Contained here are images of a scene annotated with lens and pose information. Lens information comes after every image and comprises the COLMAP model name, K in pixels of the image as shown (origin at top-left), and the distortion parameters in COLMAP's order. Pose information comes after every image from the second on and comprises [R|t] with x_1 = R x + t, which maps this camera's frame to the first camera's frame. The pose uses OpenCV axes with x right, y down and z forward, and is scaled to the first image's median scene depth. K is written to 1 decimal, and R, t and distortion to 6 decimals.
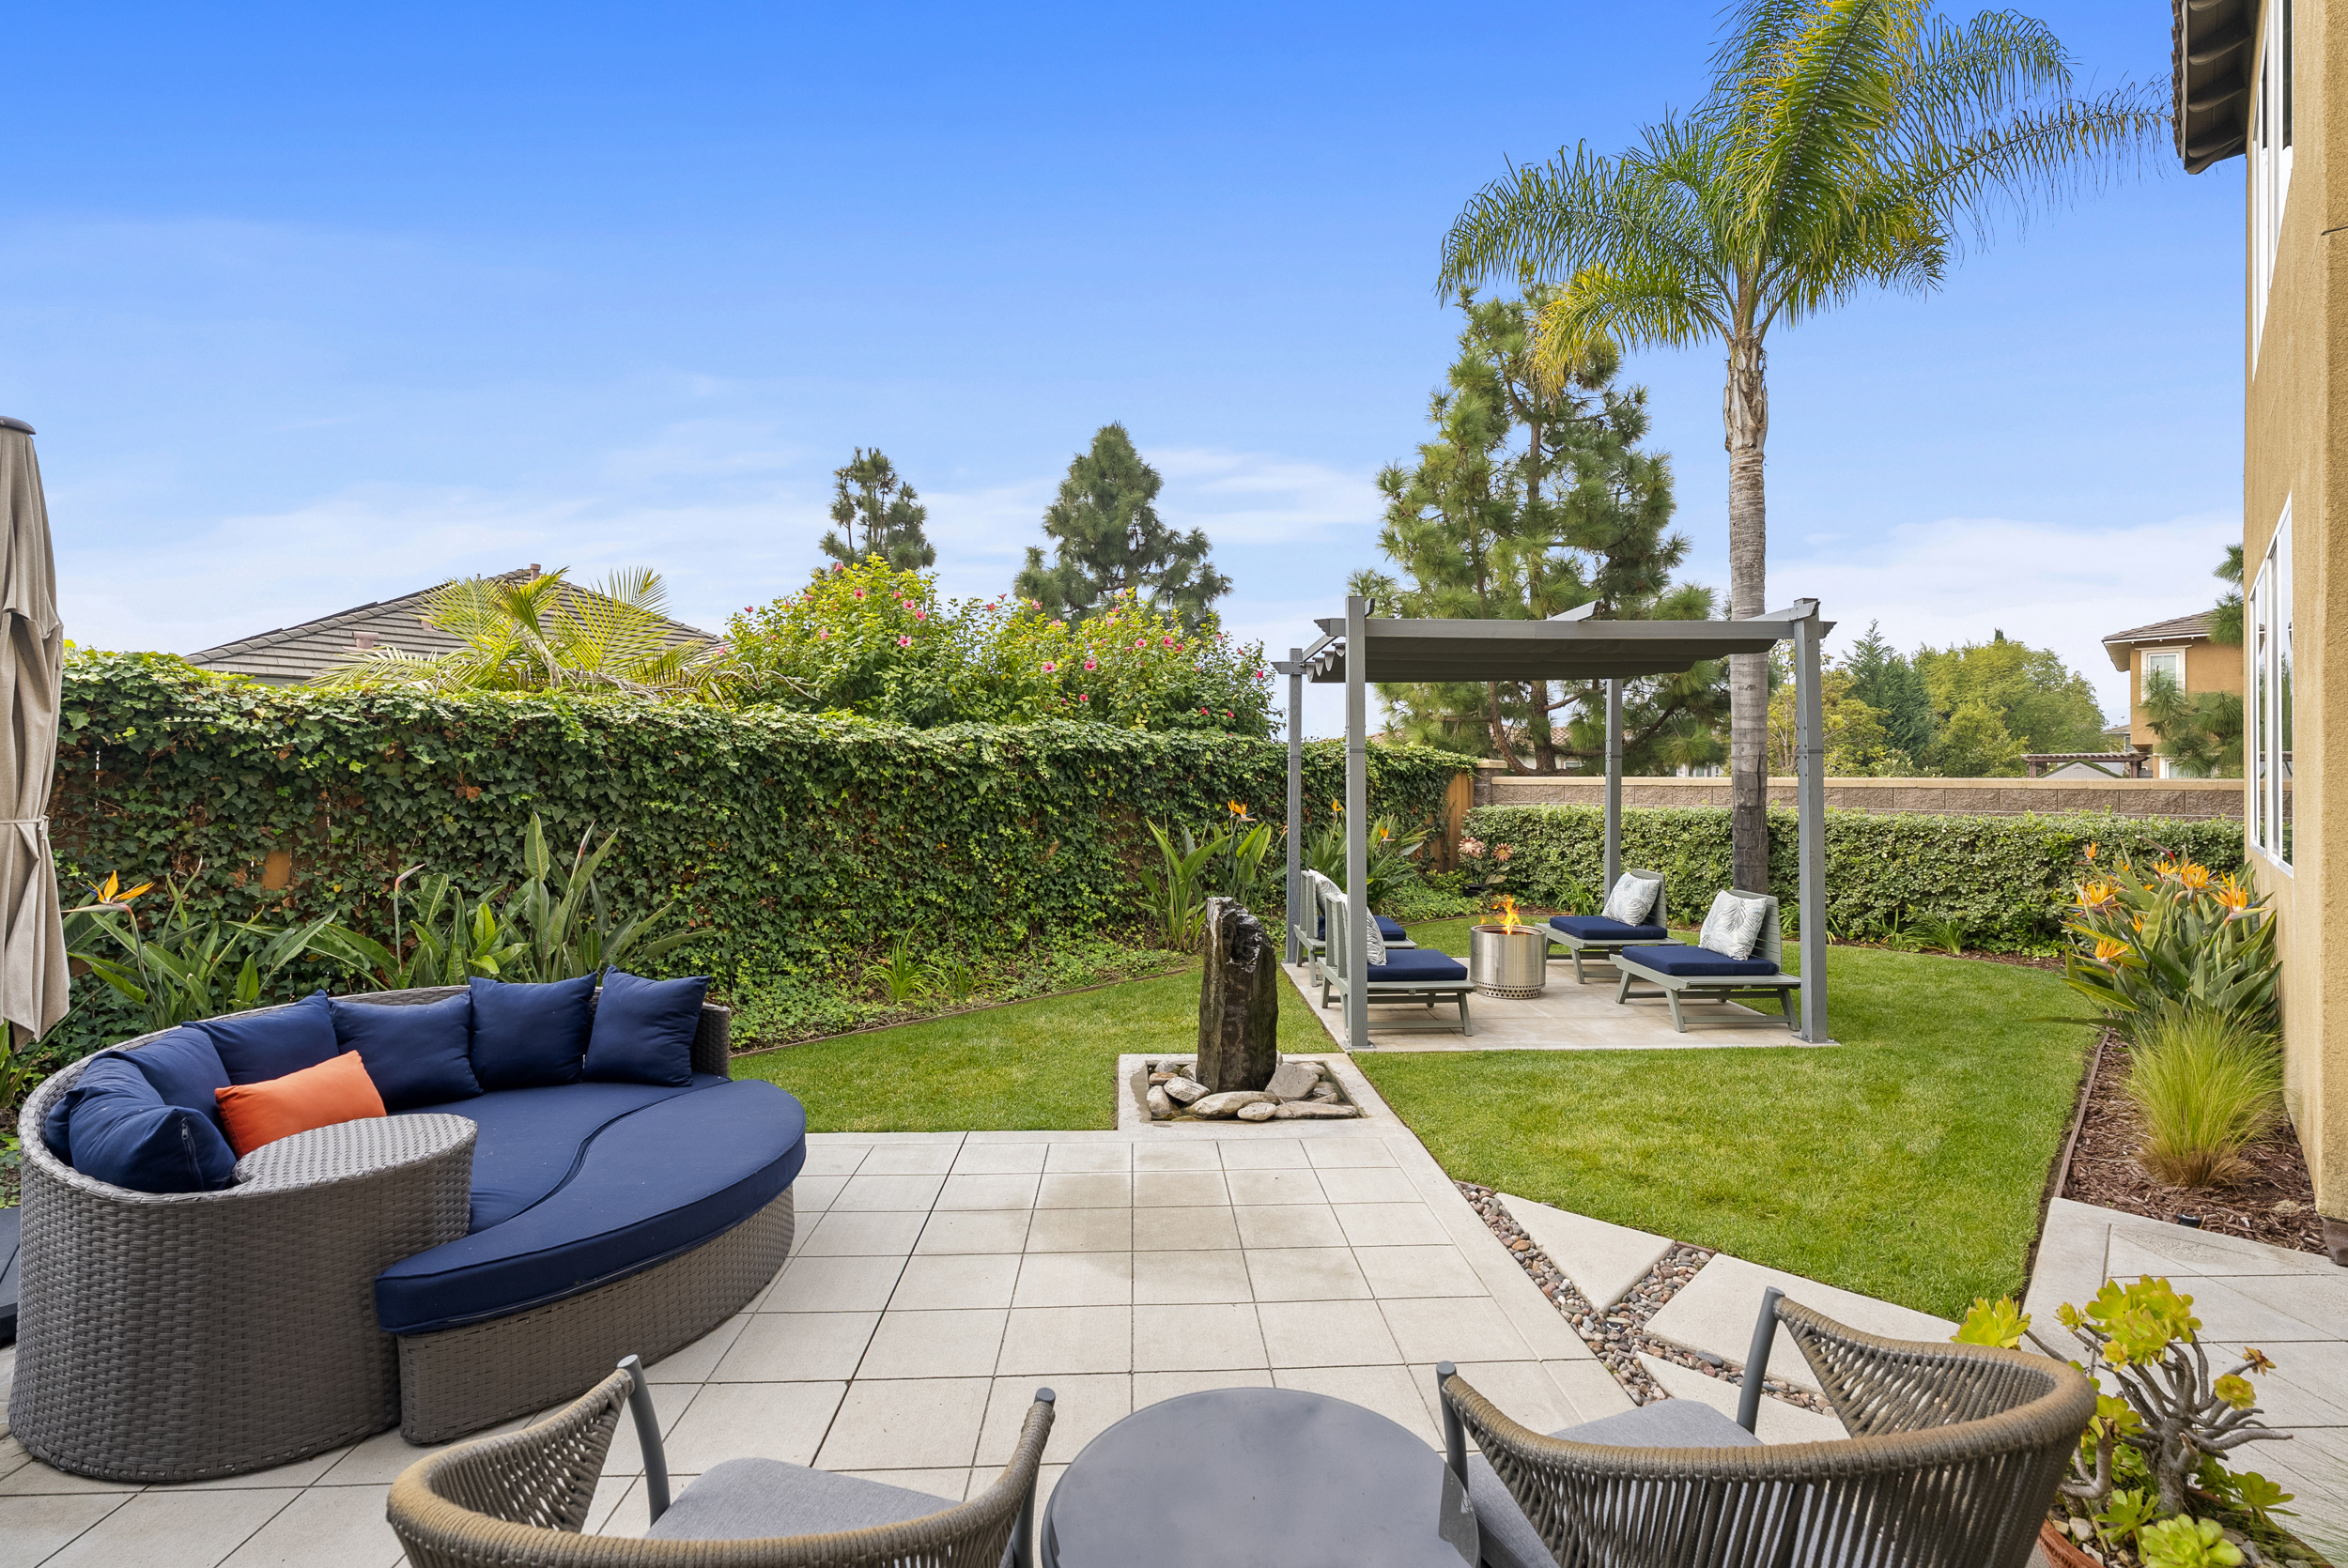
lens RADIAL K [[1061.1, 0, 1173.5], [0, 1061.1, 772.2], [0, 0, 1]] dist [0.000777, 0.000229]
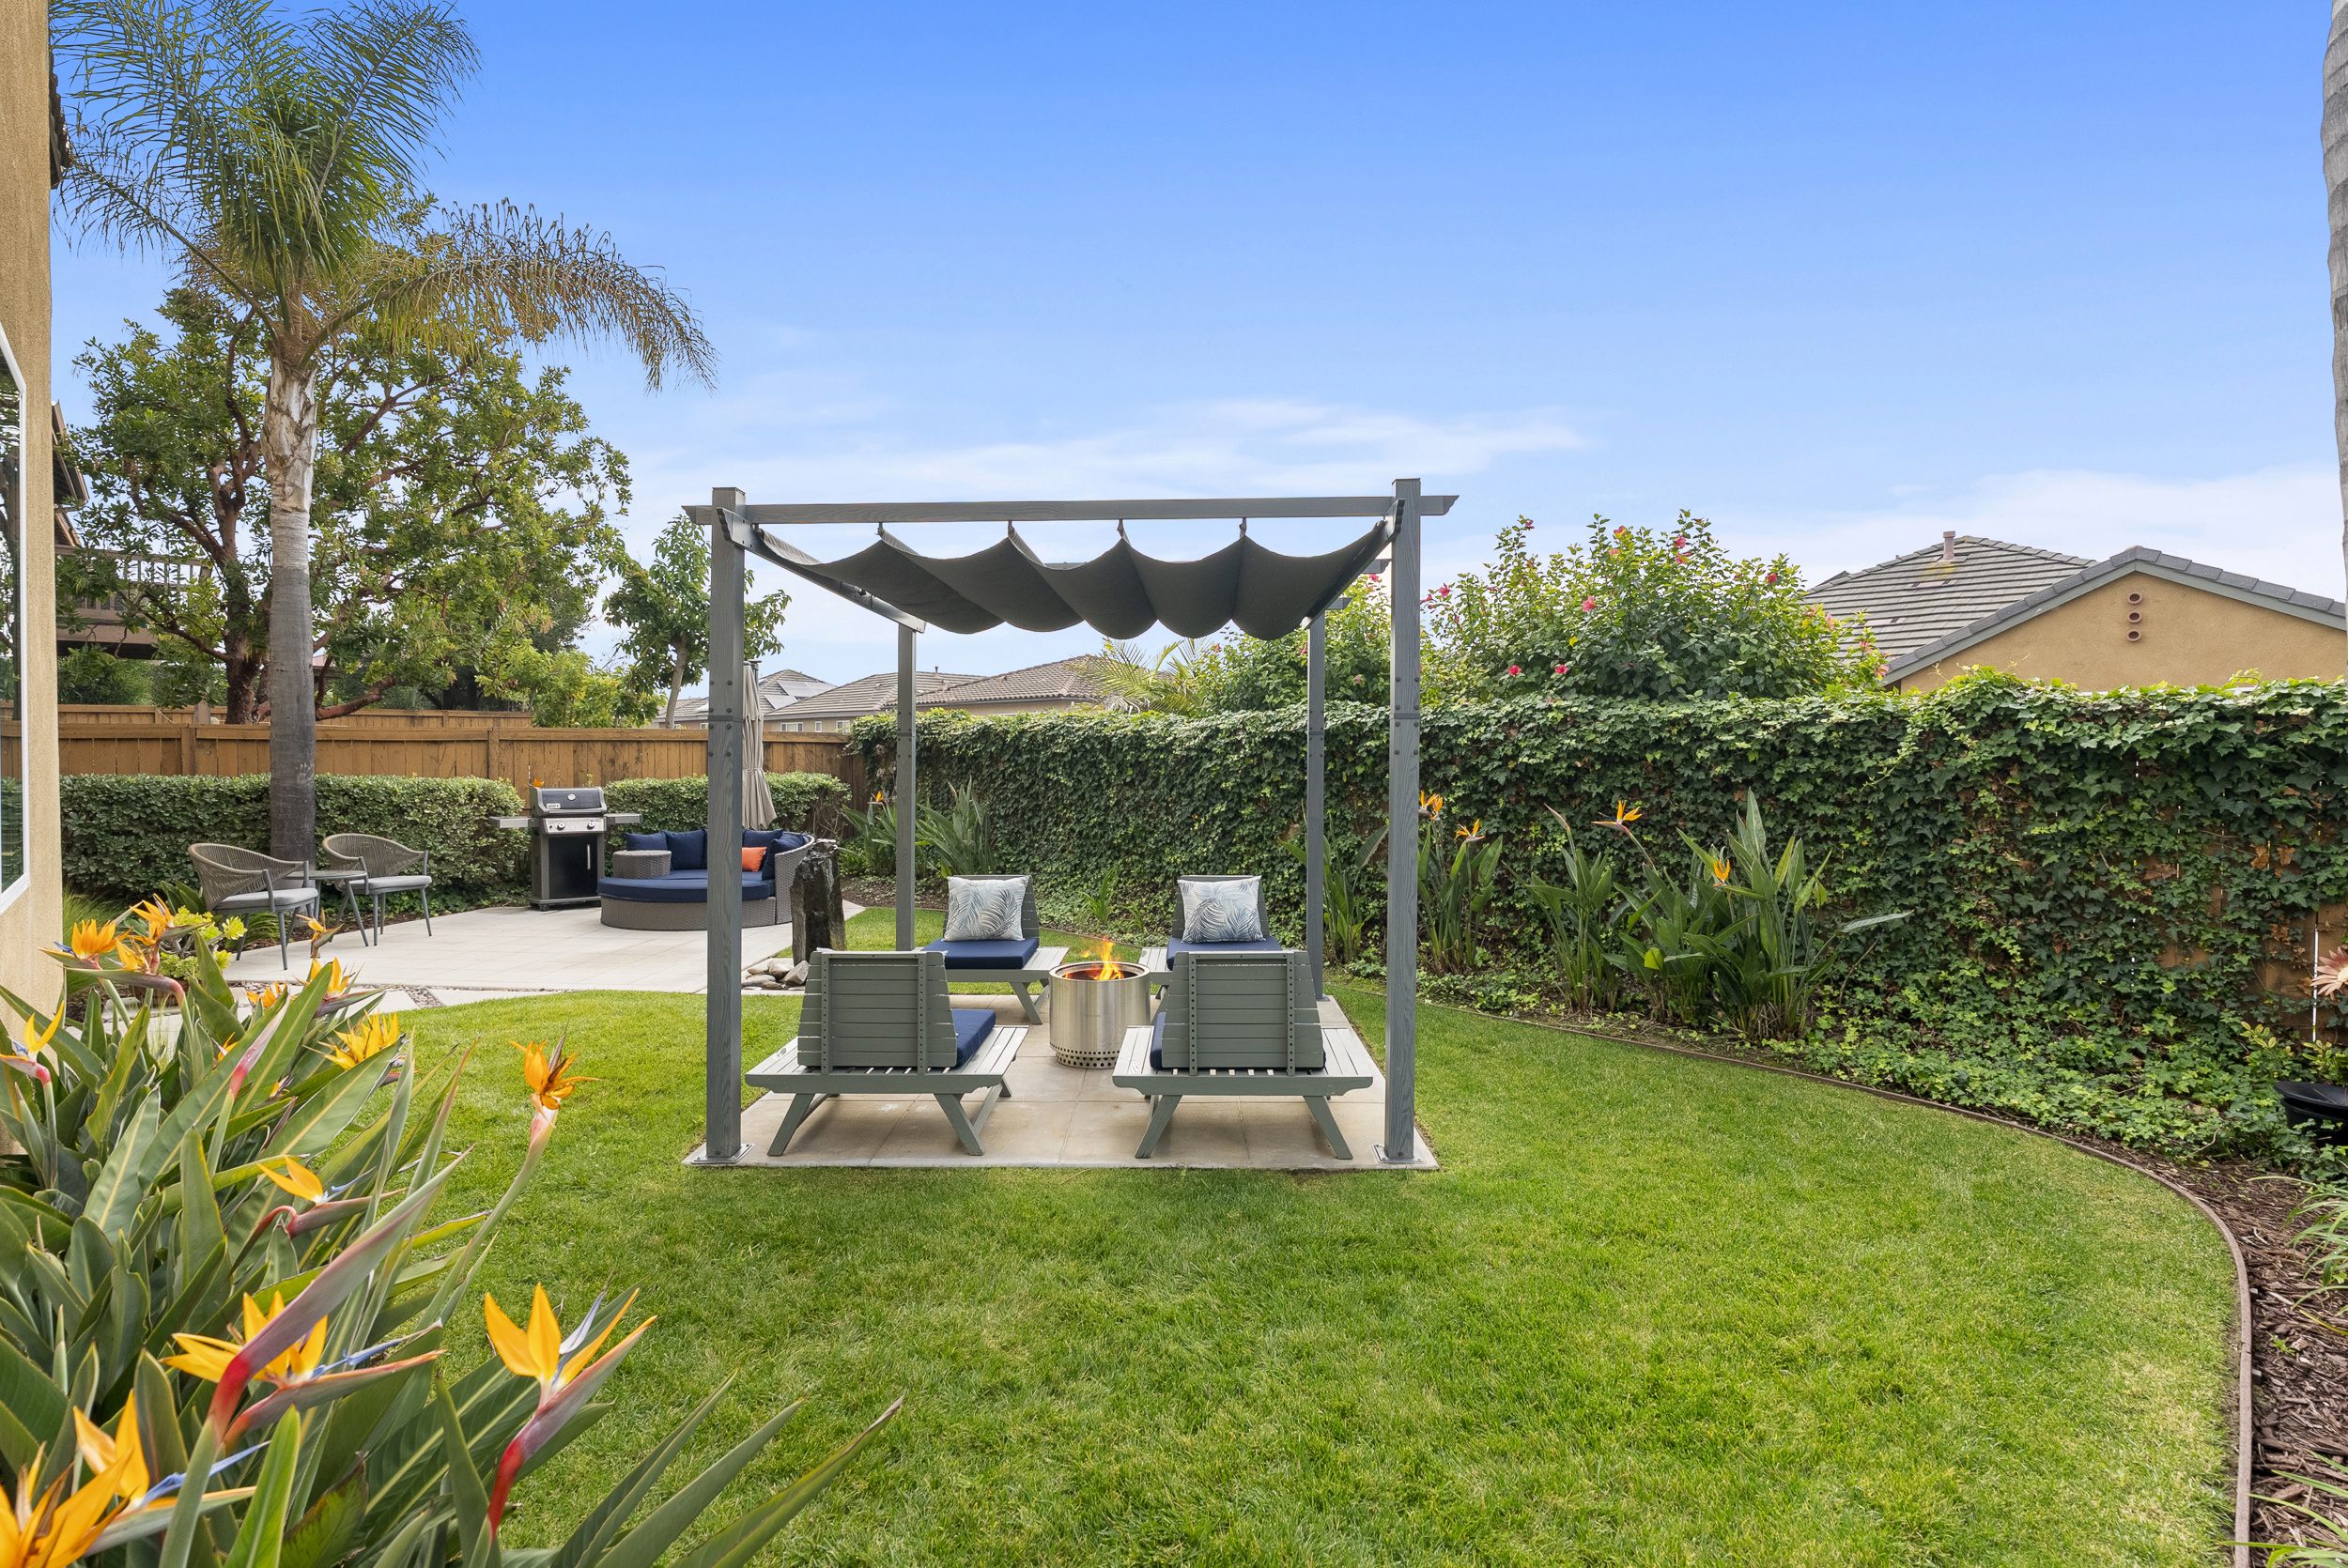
lens RADIAL K [[1049.5, 0, 1174.6], [0, 1049.5, 773.3], [0, 0, 1]] dist [-0.003007, 0.000105]
pose [[-0.048755, 0.013418, -0.998721, 0.786847], [0.000298, 0.999910, 0.013420, 0.003094], [0.998811, 0.000357, -0.048754, 0.830895]]
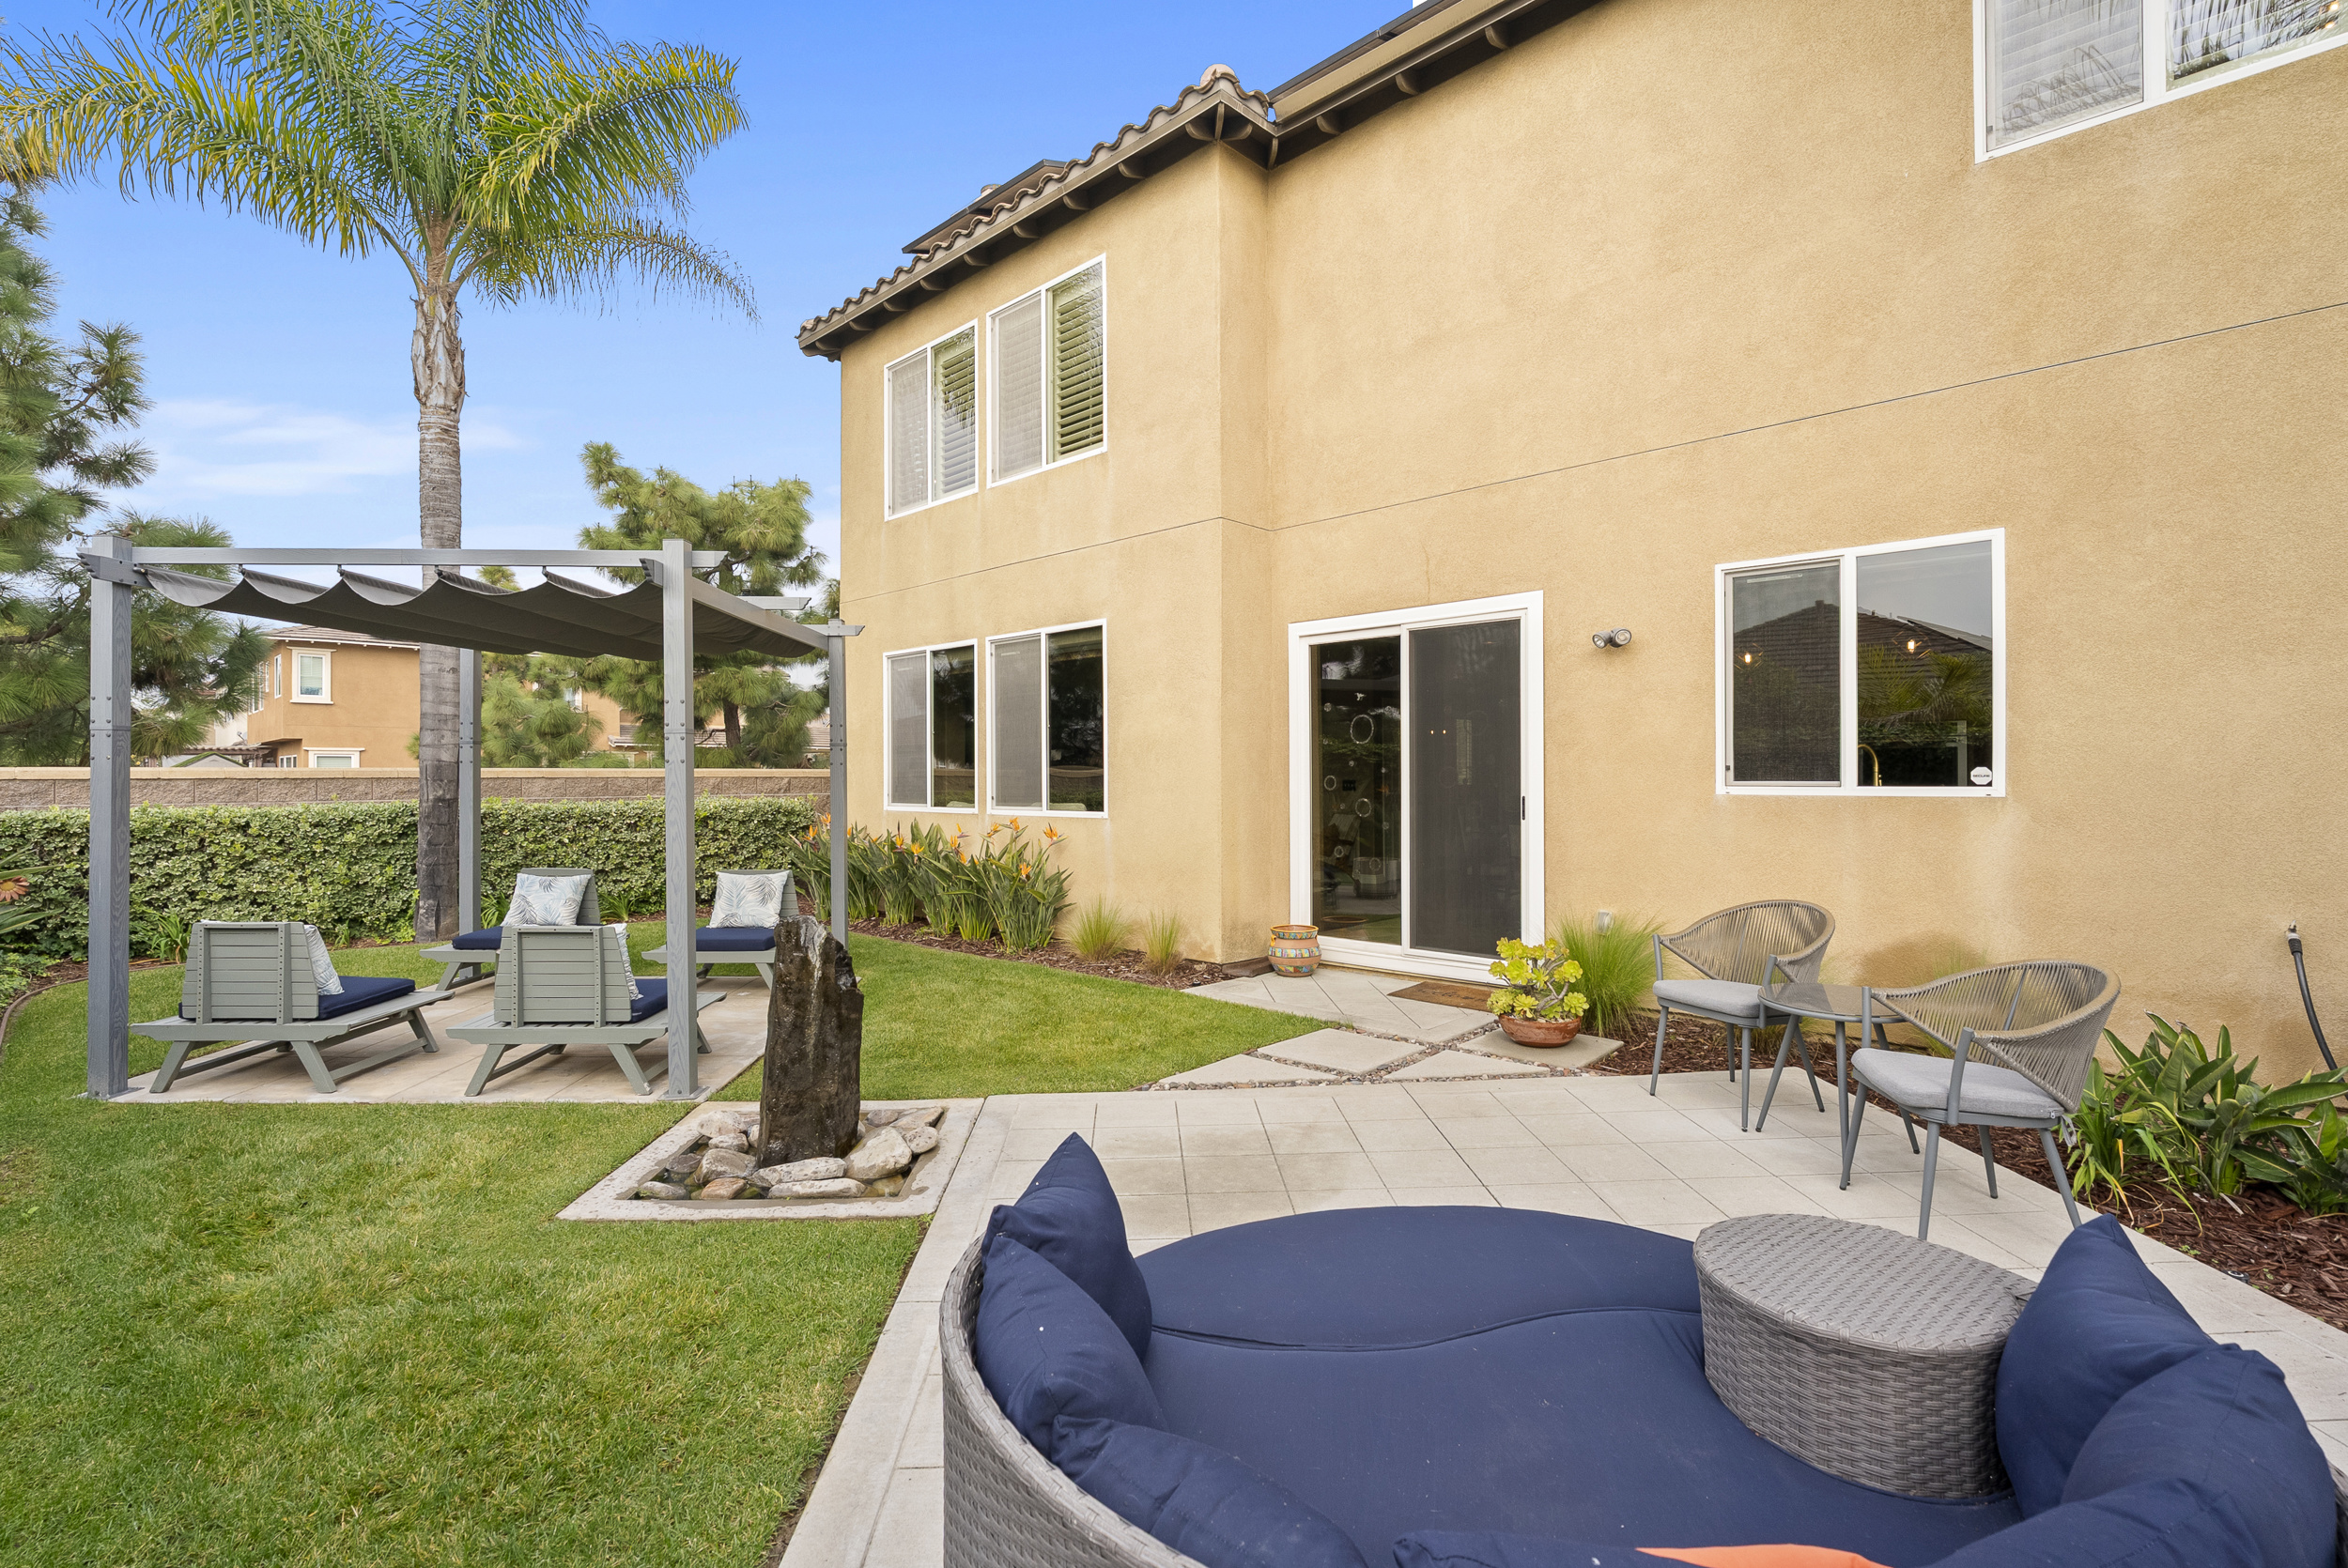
lens RADIAL K [[1049.5, 0, 1174.6], [0, 1049.5, 773.3], [0, 0, 1]] dist [-0.003007, 0.000105]
pose [[-0.006297, -0.002600, 0.999977, -0.391557], [-0.003807, 0.999989, 0.002576, 0.005358], [-0.999973, -0.003791, -0.006307, 0.391948]]
